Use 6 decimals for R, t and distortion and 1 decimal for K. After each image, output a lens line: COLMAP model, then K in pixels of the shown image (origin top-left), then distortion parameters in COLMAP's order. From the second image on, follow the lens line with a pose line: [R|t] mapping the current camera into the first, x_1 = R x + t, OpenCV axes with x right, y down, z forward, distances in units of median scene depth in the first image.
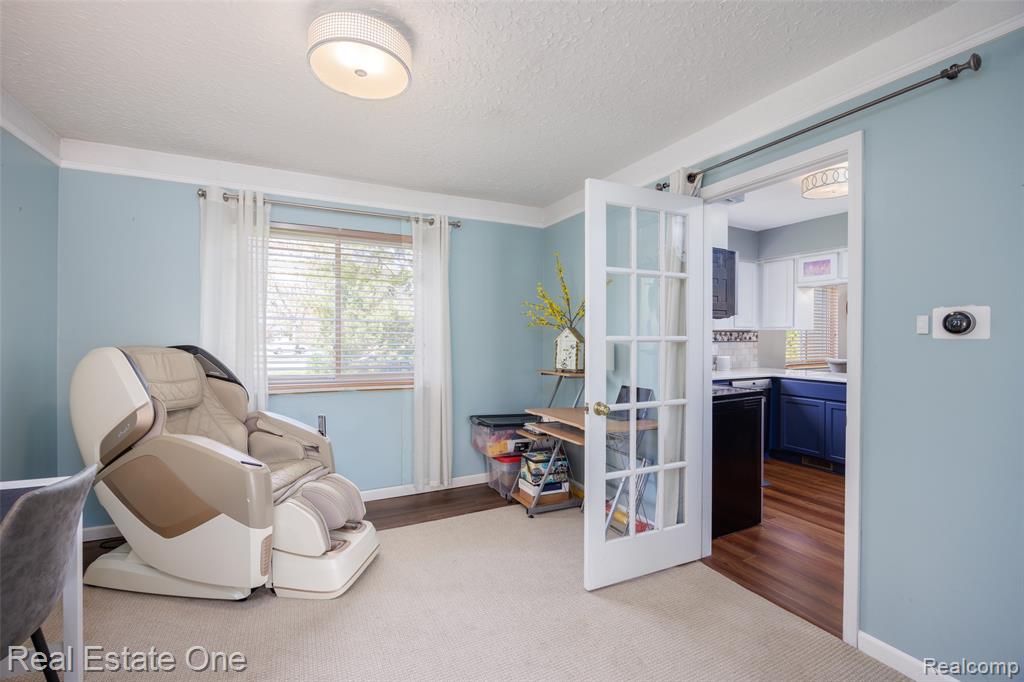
lens RADIAL K [[447.7, 0, 512.0], [0, 447.7, 341.0], [0, 0, 1]] dist [-0.001757, -0.000250]
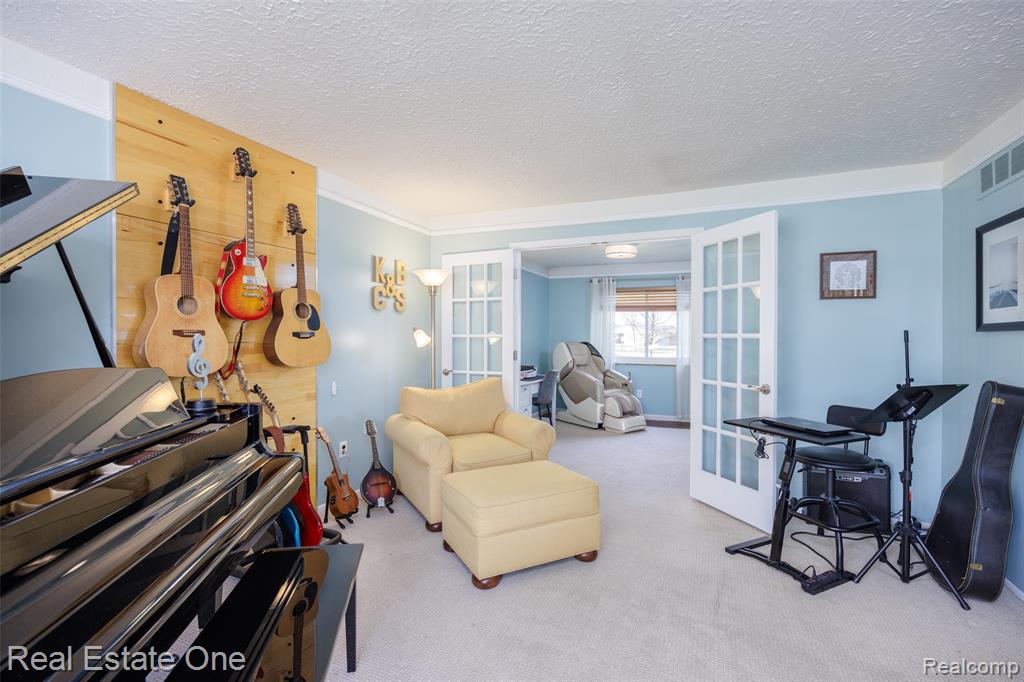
lens RADIAL K [[447.7, 0, 512.0], [0, 447.7, 341.0], [0, 0, 1]] dist [-0.001757, -0.000250]
pose [[0.653068, 0.001646, -0.757297, 1.199936], [0.000704, 0.999996, 0.002781, -0.004412], [0.757299, -0.002349, 0.653064, -1.269118]]
